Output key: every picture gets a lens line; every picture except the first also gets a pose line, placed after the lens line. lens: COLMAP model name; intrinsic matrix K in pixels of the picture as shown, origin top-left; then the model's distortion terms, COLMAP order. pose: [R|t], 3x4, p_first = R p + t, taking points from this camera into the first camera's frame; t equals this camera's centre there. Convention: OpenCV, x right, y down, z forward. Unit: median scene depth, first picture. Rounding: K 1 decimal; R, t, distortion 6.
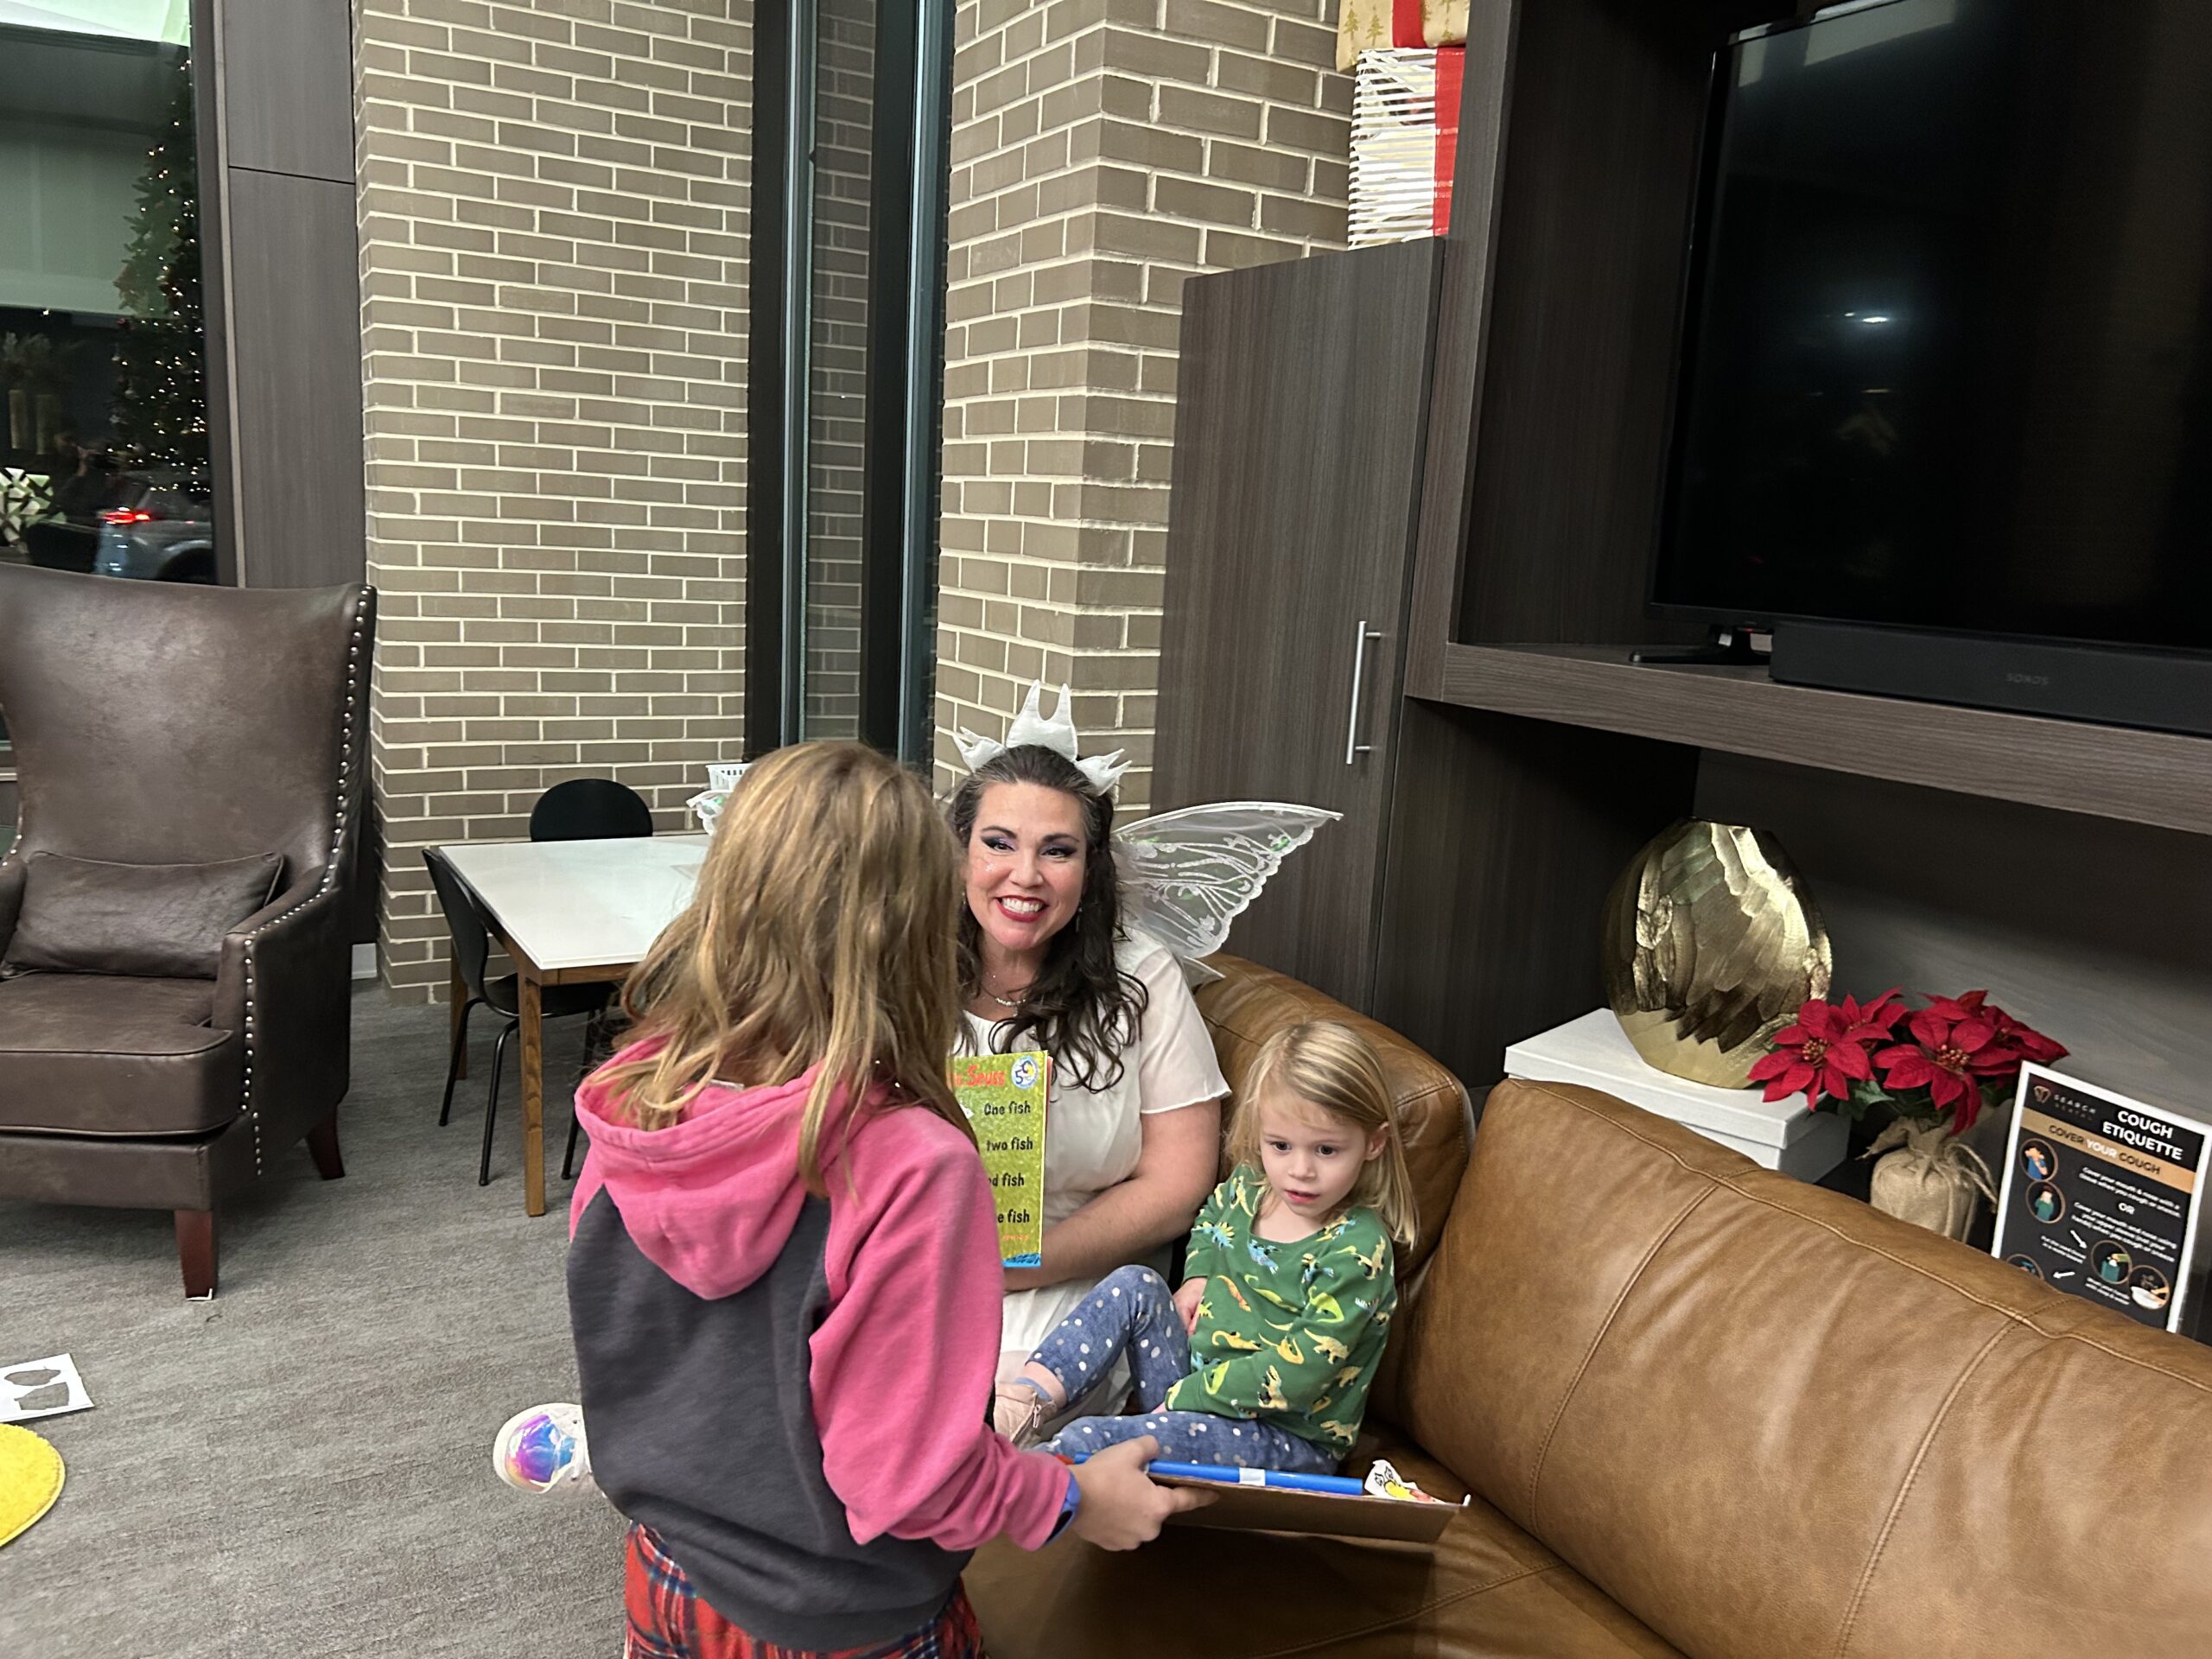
lens RADIAL K [[1658.8, 0, 1102.3], [0, 1658.8, 819.7], [0, 0, 1]] dist [0.059664, -0.075815]
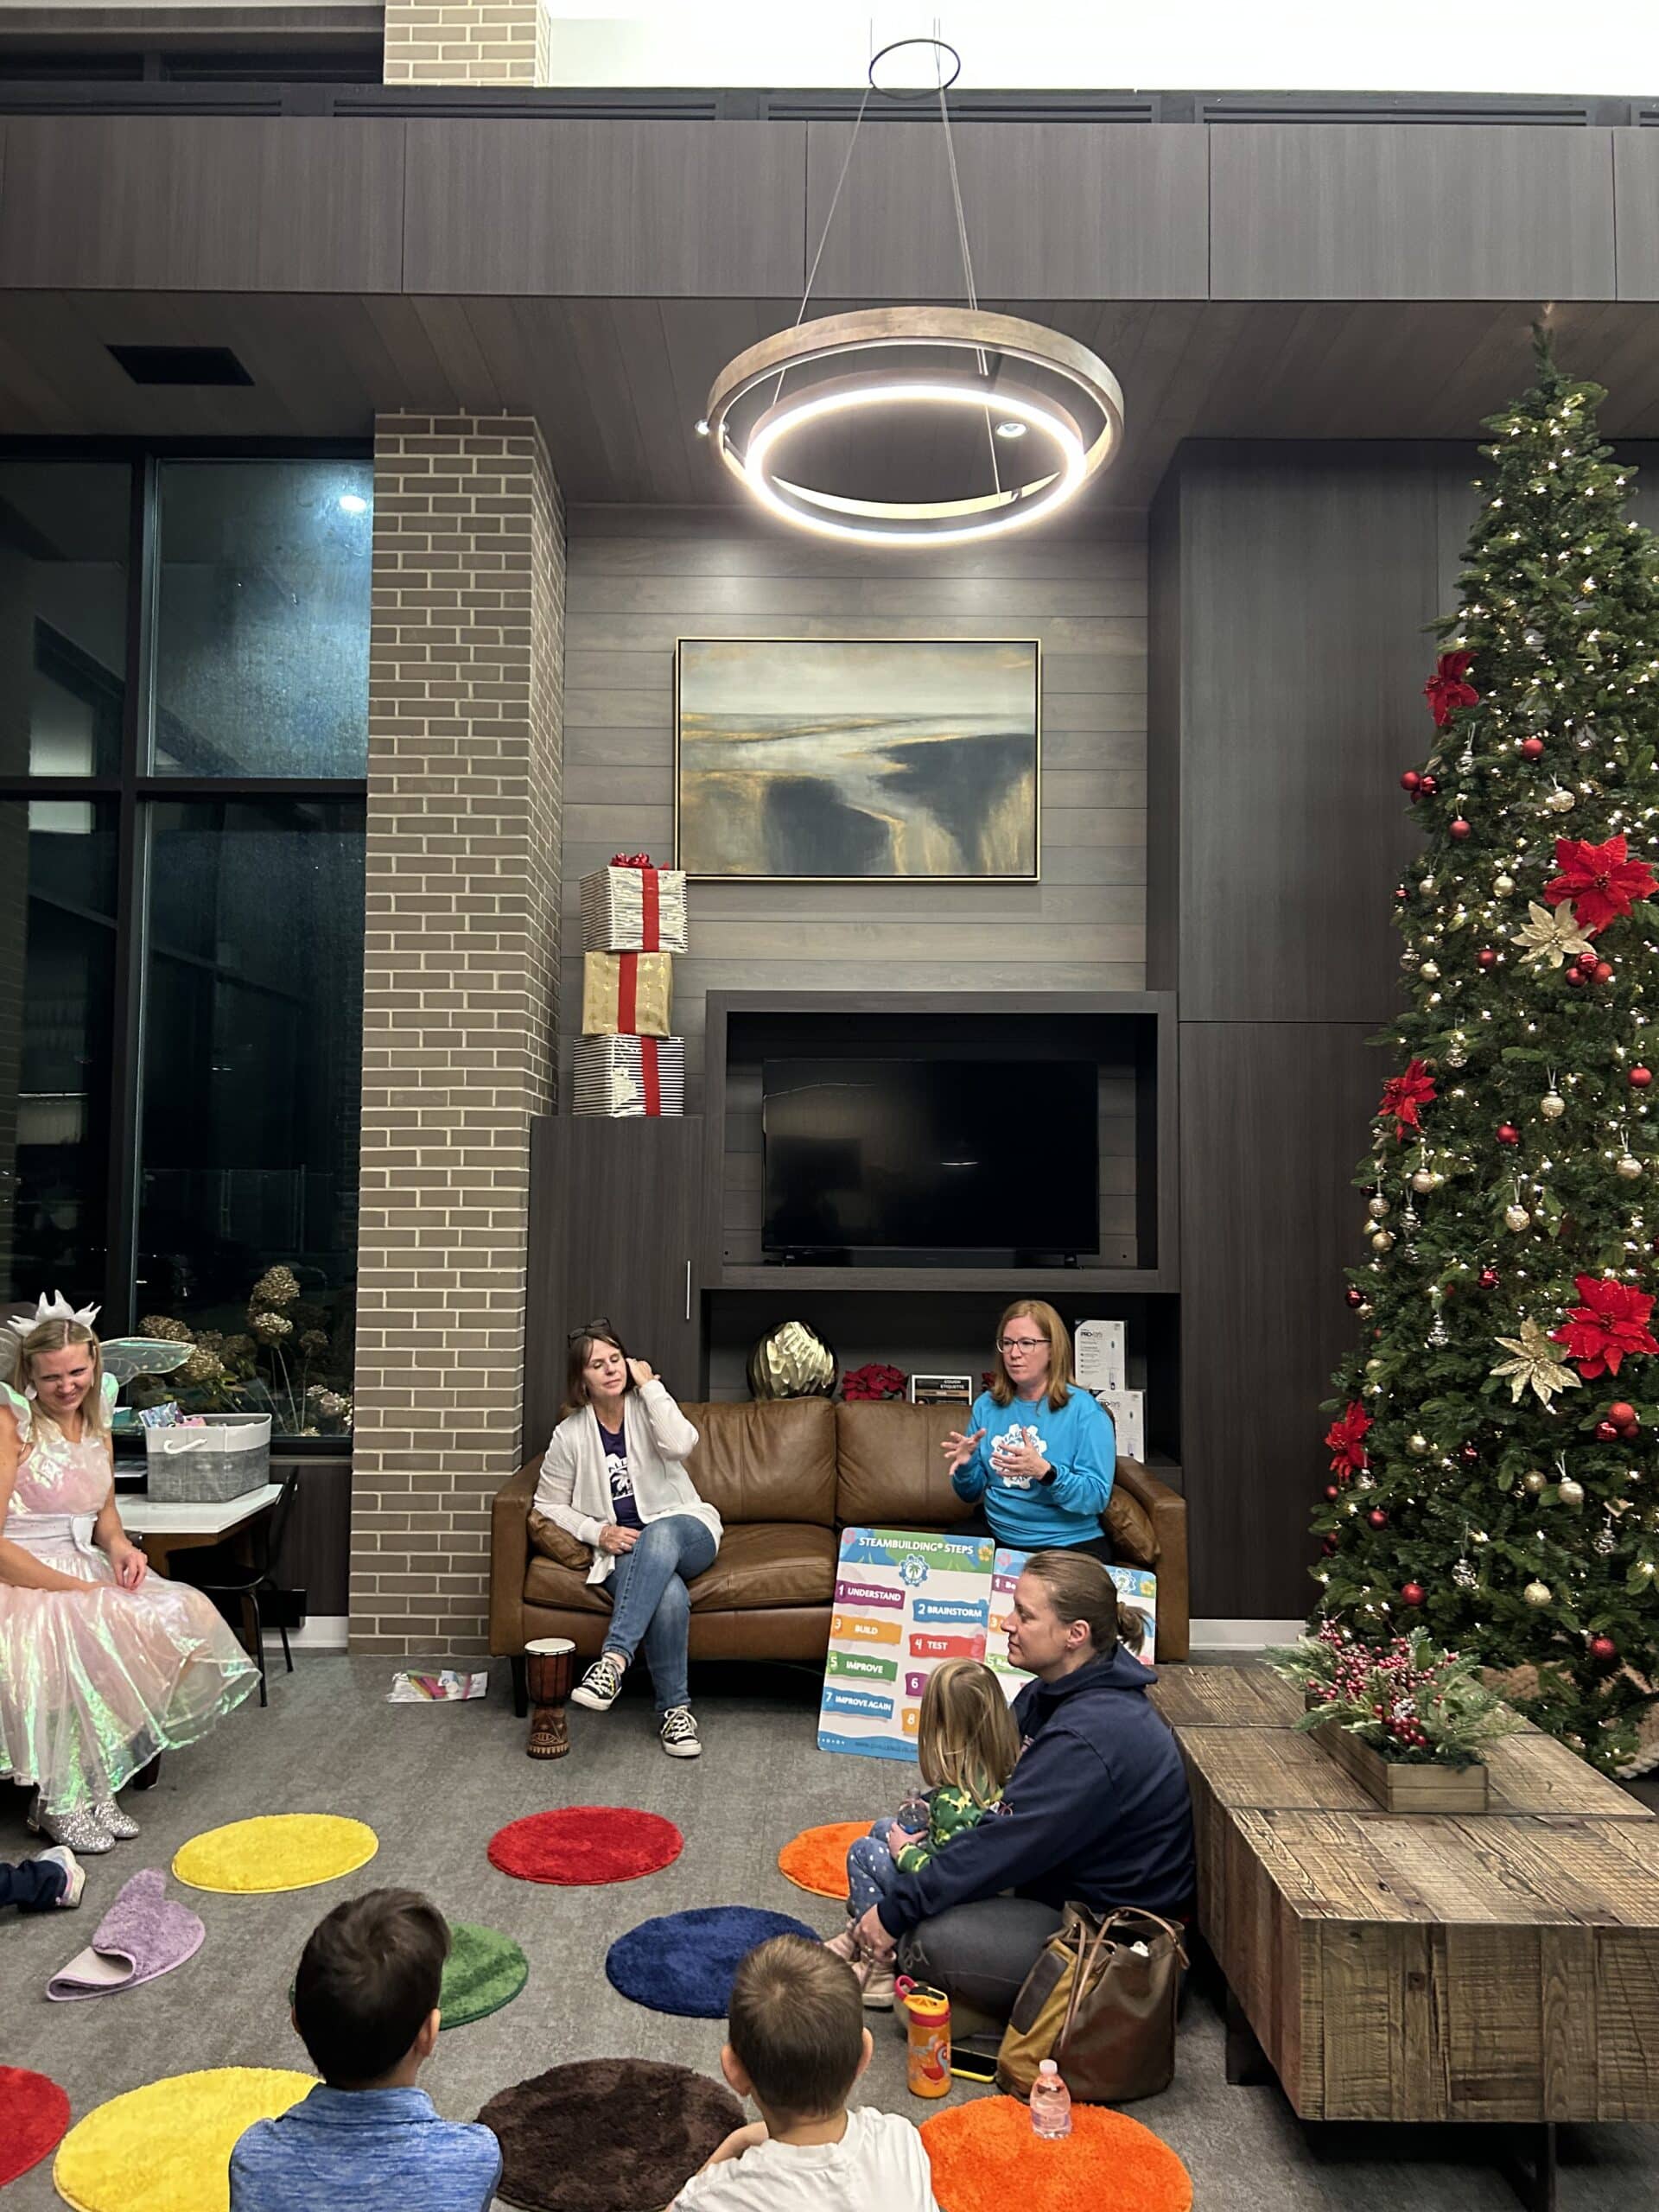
lens RADIAL K [[1658.8, 0, 810.5], [0, 1658.8, 1087.5], [0, 0, 1]] dist [0.059664, -0.075815]
pose [[0.495820, 0.011329, 0.868351, -1.405104], [0.172396, 0.978730, -0.111206, -0.048706], [-0.851141, 0.204838, 0.483321, -0.313592]]
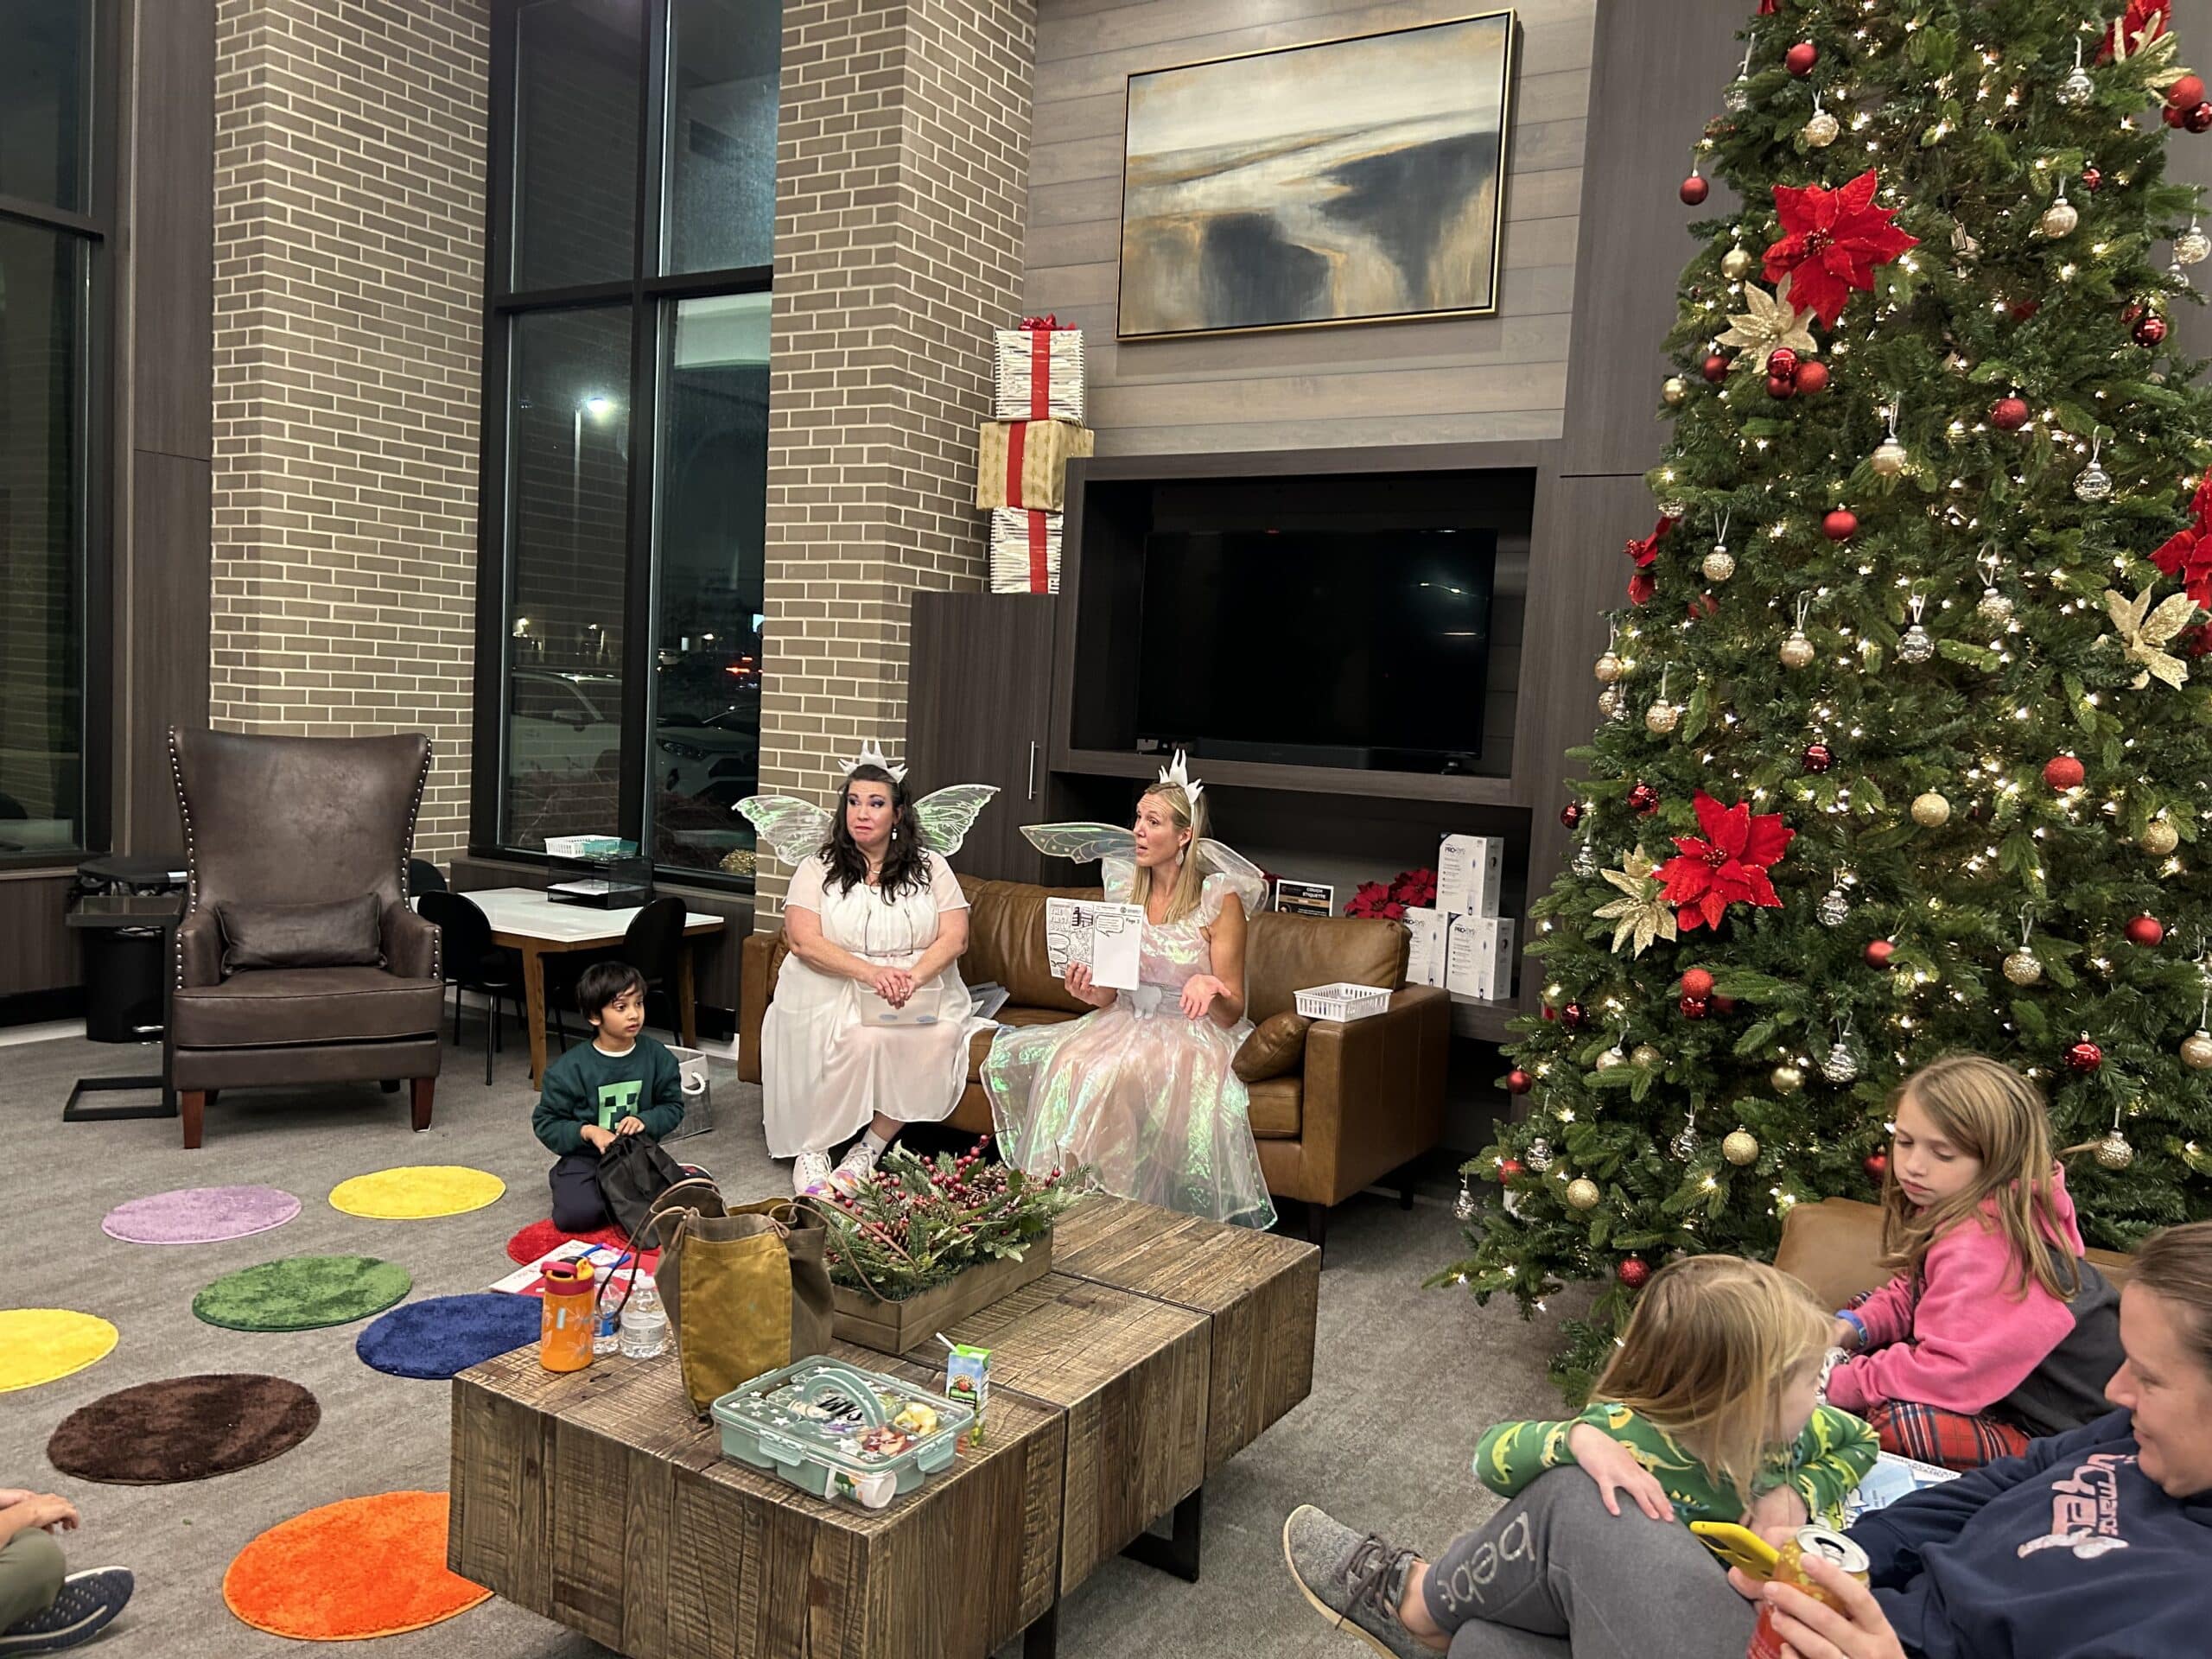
lens RADIAL K [[1658.8, 0, 1085.1], [0, 1658.8, 823.0], [0, 0, 1]] dist [0.059664, -0.075815]
pose [[0.869519, -0.045095, 0.491836, -0.723714], [0.080454, 0.995455, -0.050965, 0.097301], [-0.487302, 0.083885, 0.869195, -0.857285]]
